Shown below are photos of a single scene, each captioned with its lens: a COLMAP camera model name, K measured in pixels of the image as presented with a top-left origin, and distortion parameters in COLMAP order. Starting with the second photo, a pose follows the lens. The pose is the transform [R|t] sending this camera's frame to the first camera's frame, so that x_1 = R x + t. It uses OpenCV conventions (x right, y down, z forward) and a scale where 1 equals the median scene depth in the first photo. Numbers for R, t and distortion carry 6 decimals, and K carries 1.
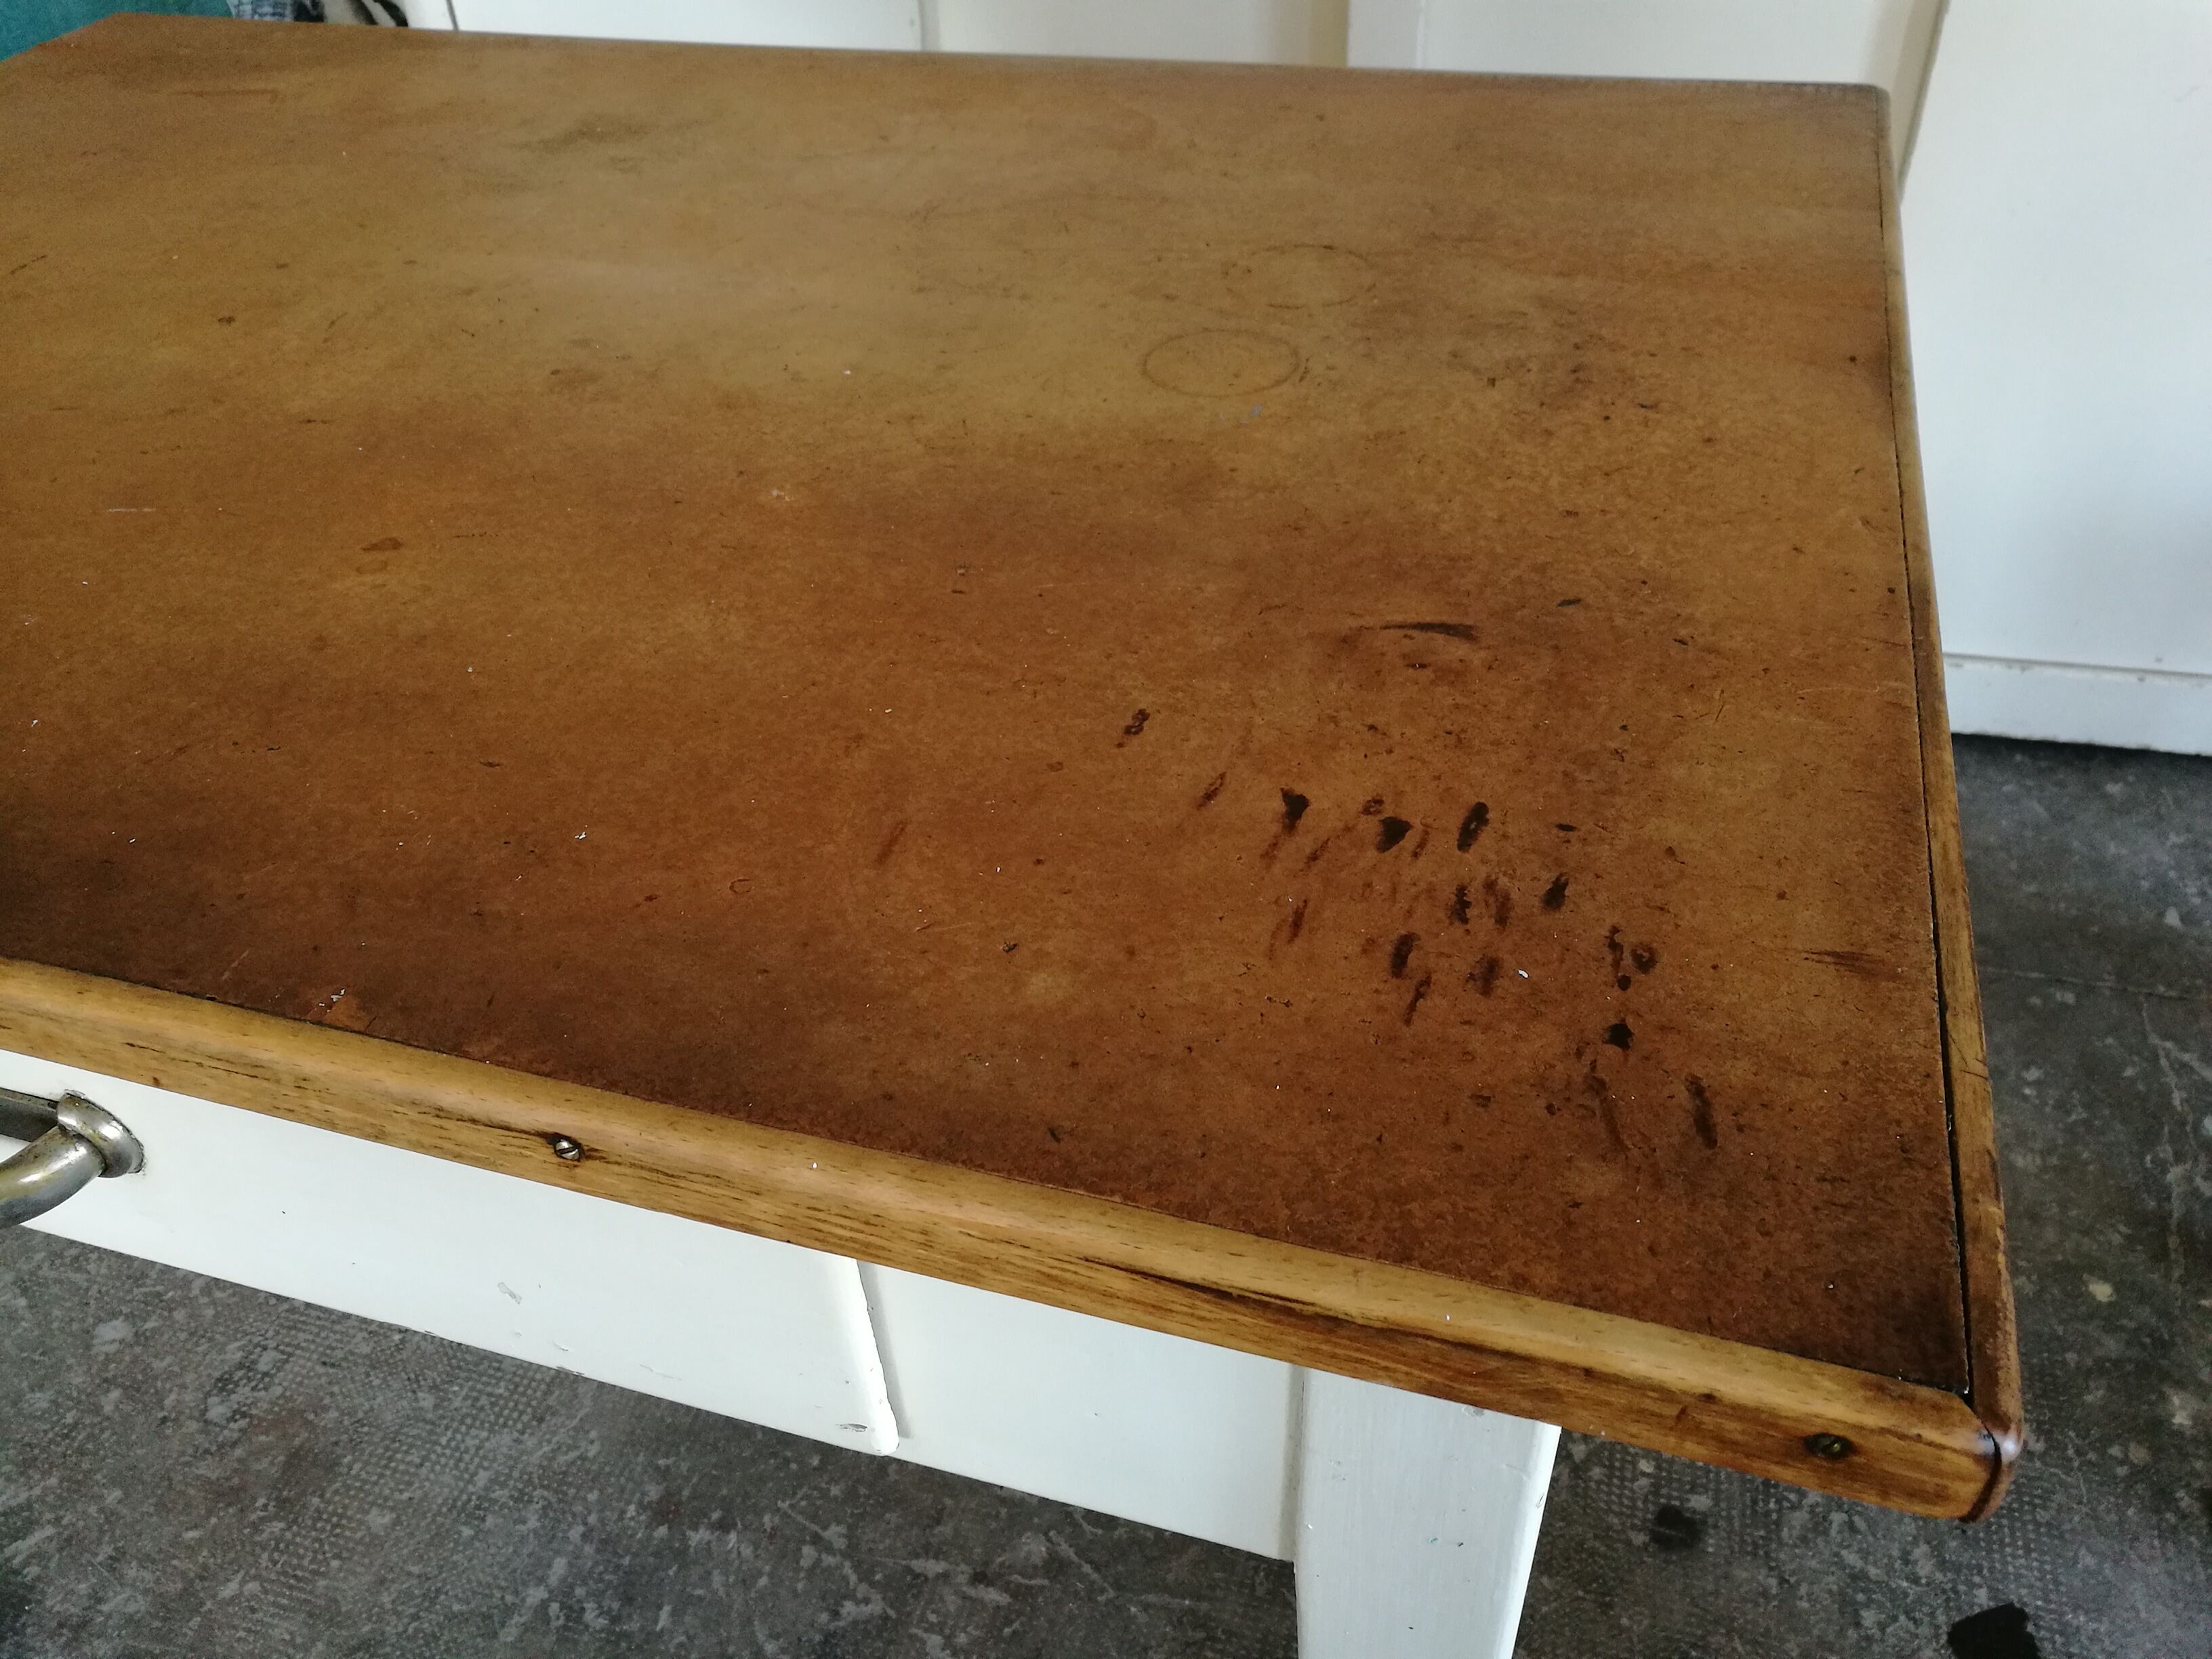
lens RADIAL K [[1760.9, 0, 1114.9], [0, 1760.9, 850.2], [0, 0, 1]] dist [-0.037623, 0.046254]
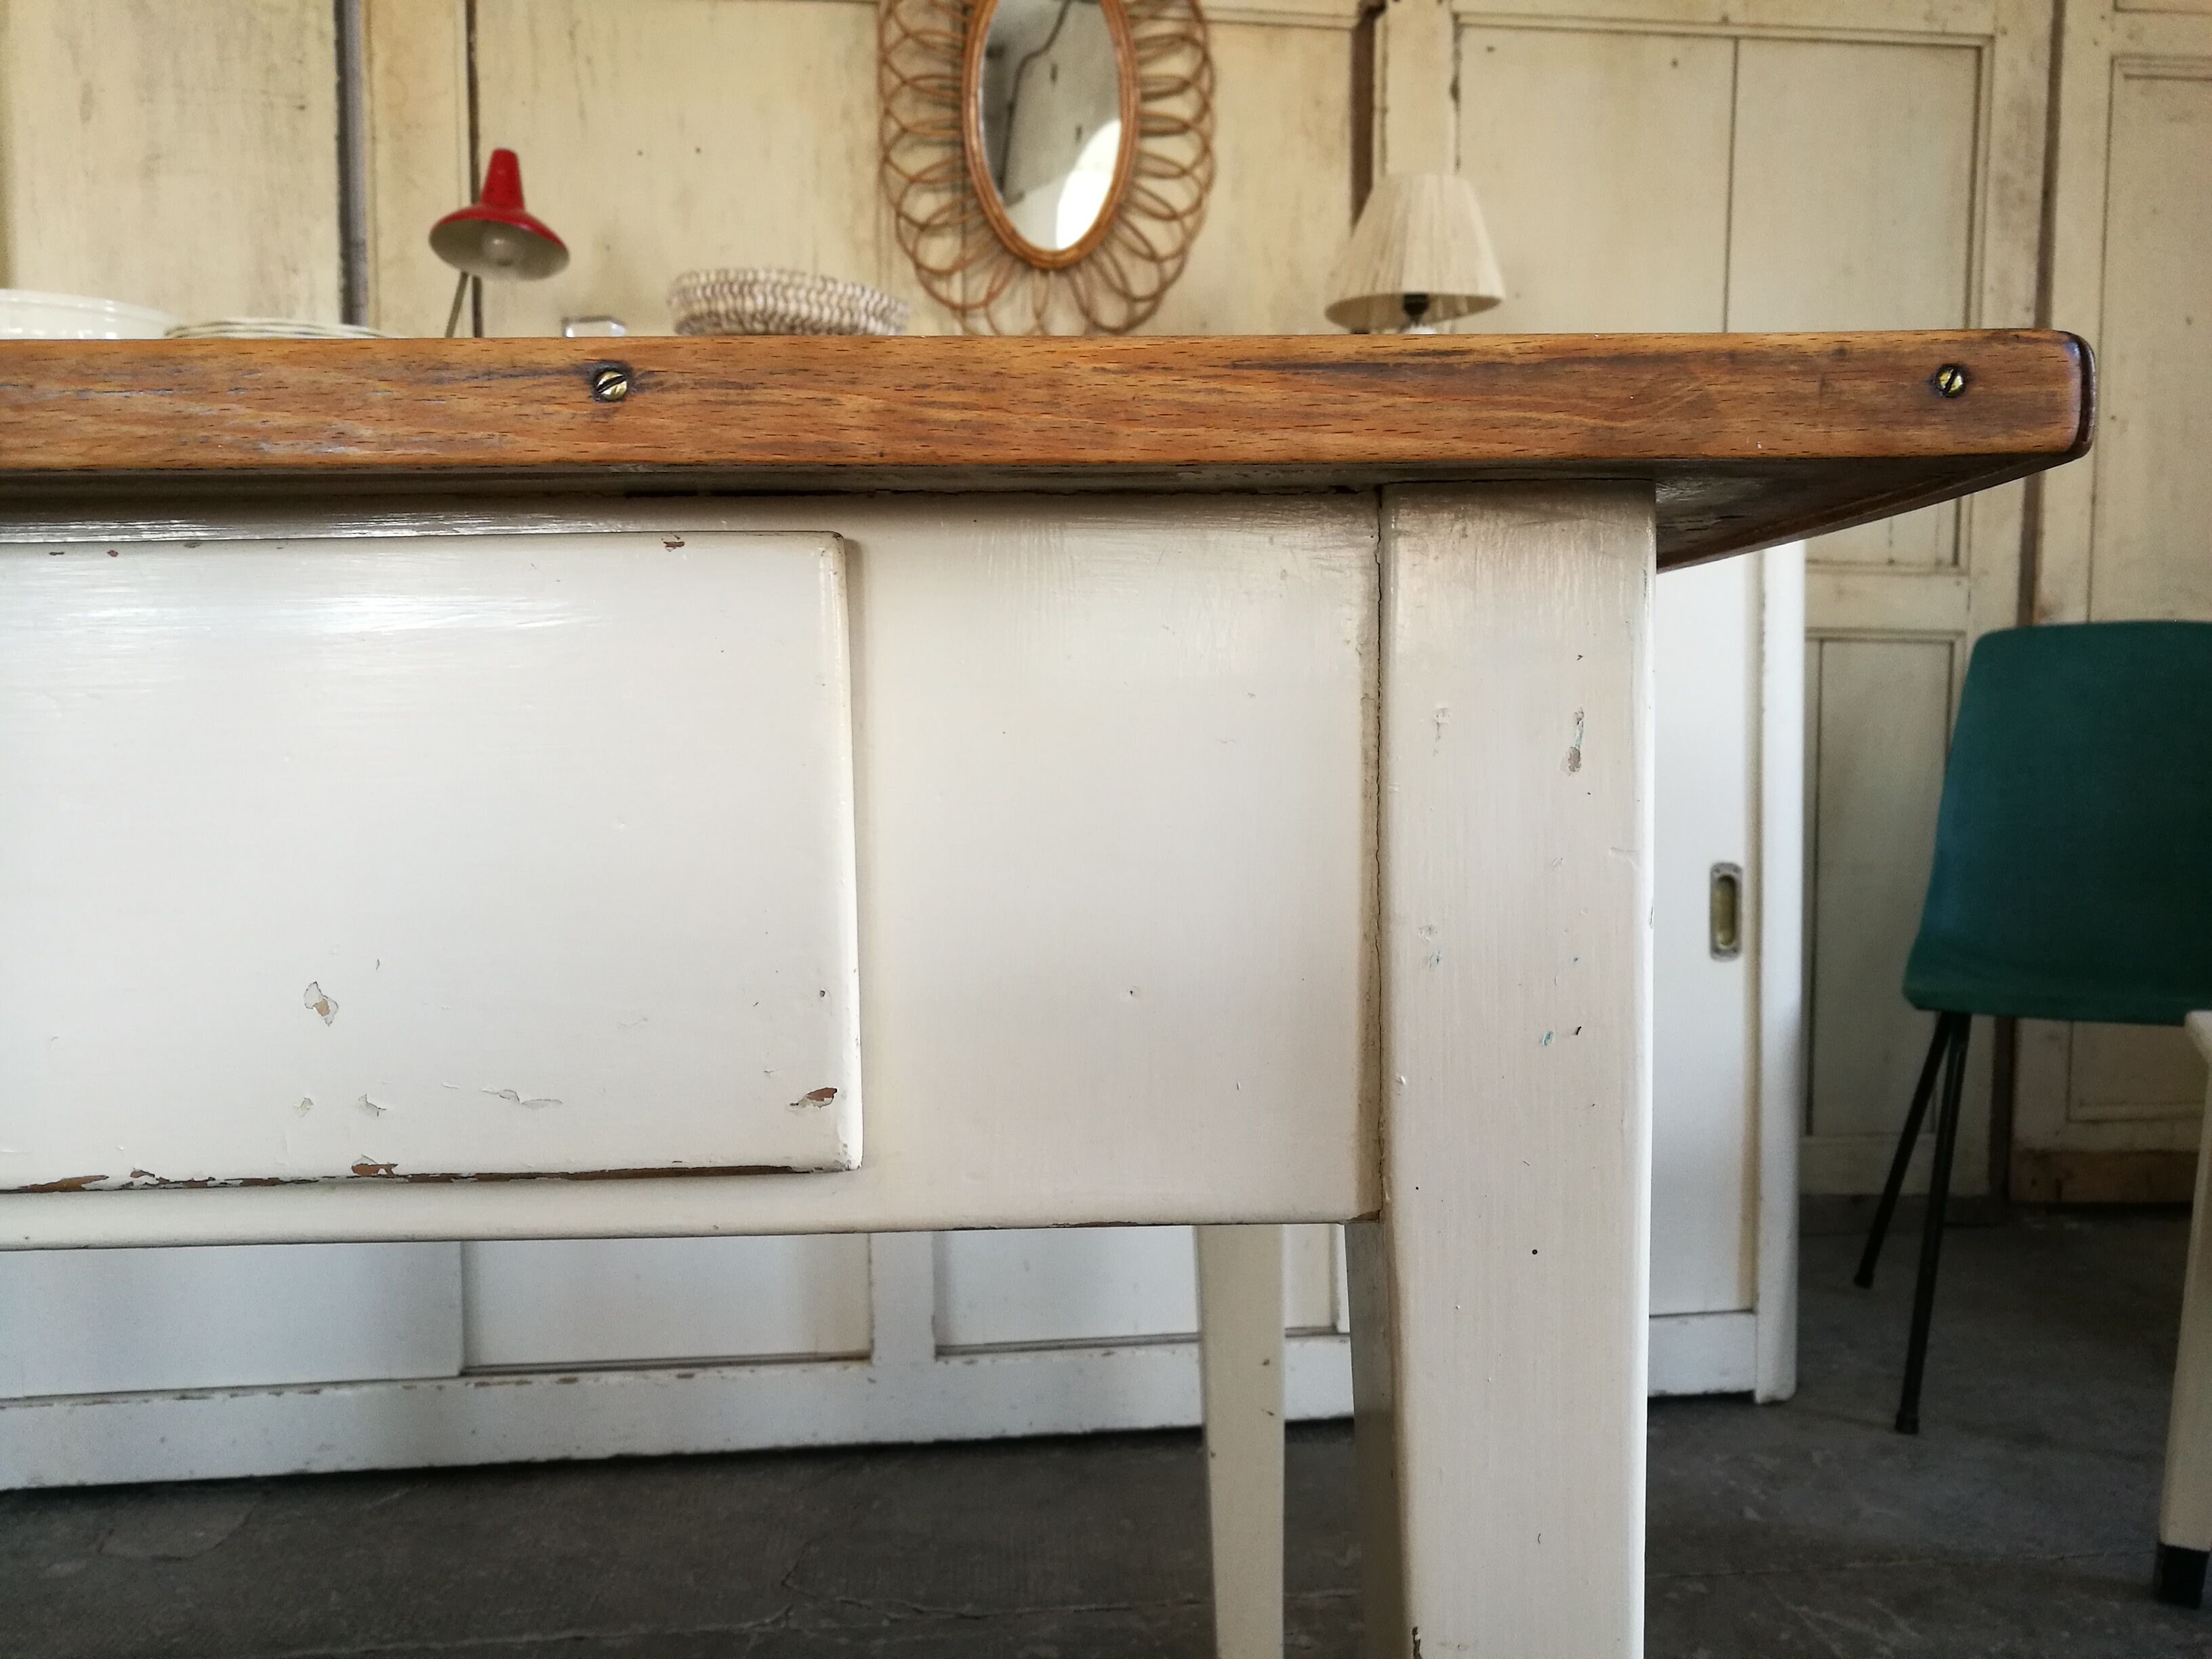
lens RADIAL K [[1760.9, 0, 1113.9], [0, 1760.9, 835.1], [0, 0, 1]] dist [-0.037623, 0.046254]
pose [[0.941850, 0.007270, 0.335954, -0.248308], [0.192122, 0.808596, -0.556113, 0.598079], [-0.275694, 0.588320, 0.760179, 0.268815]]
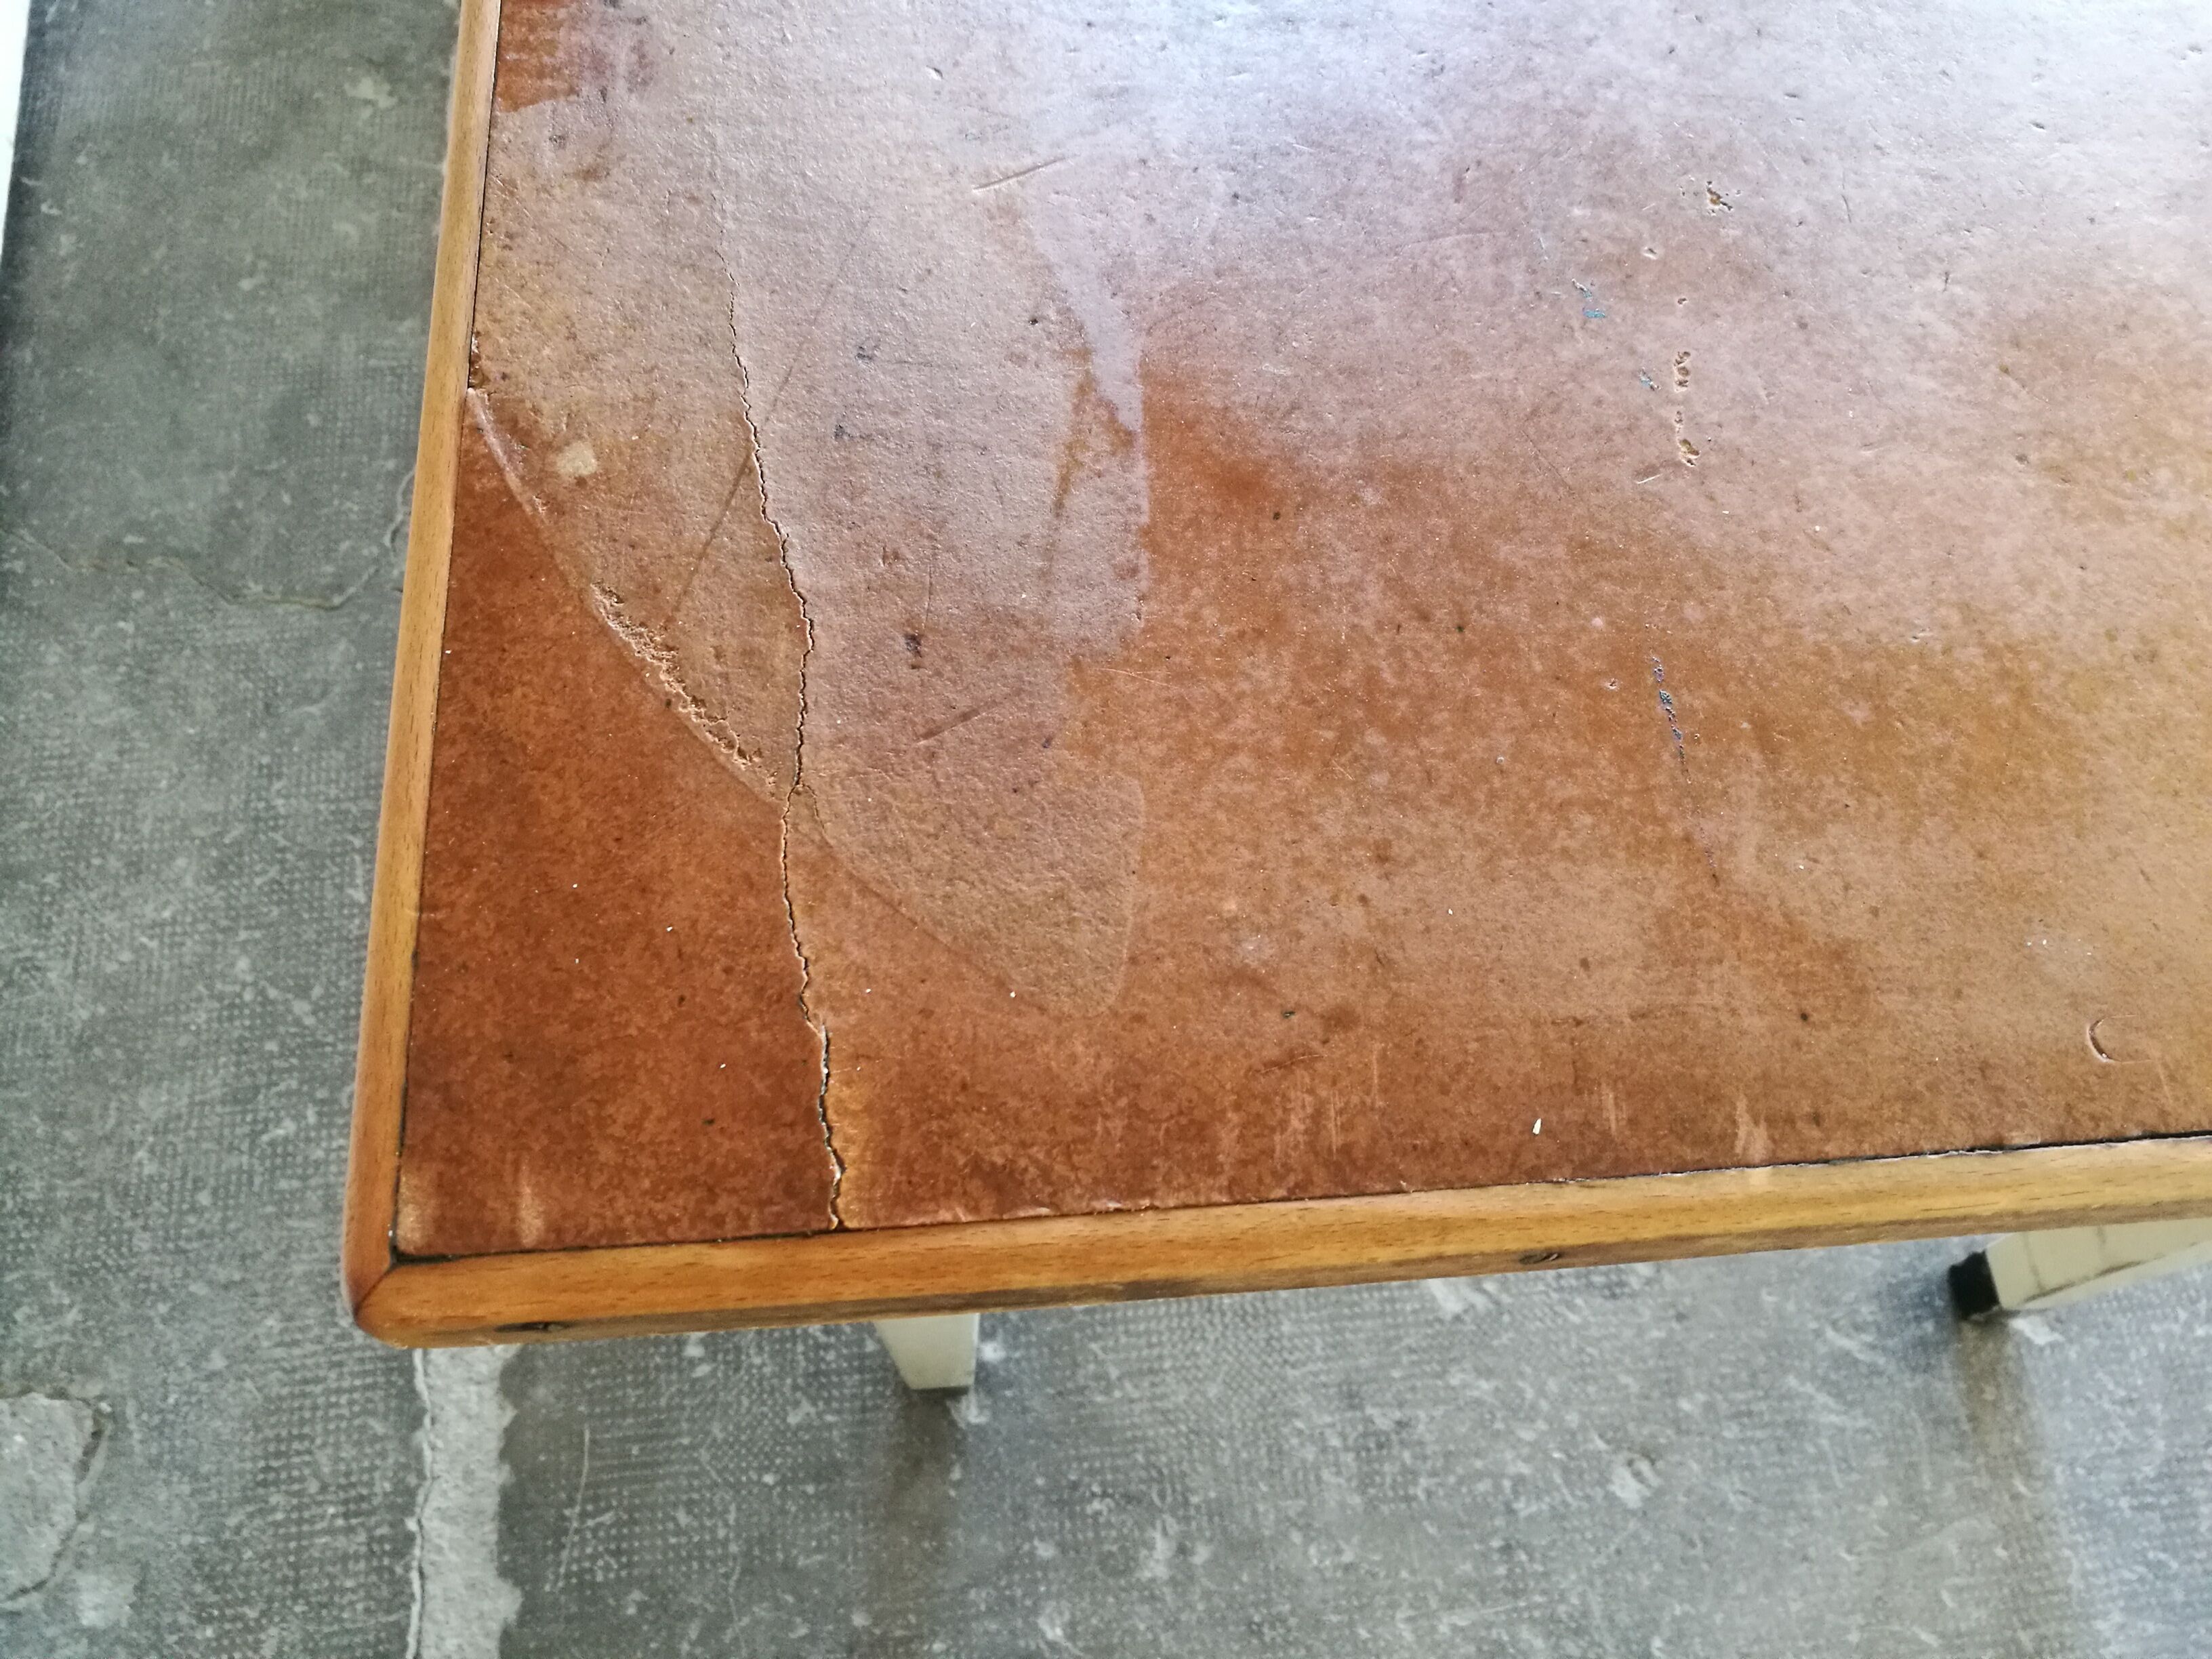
lens RADIAL K [[1760.9, 0, 1146.4], [0, 1760.9, 815.6], [0, 0, 1]] dist [-0.037623, 0.046254]
pose [[-0.386533, -0.829739, 0.402649, -1.311548], [0.561333, 0.134750, 0.816546, -1.239355], [-0.731777, 0.541642, 0.413675, 1.579868]]
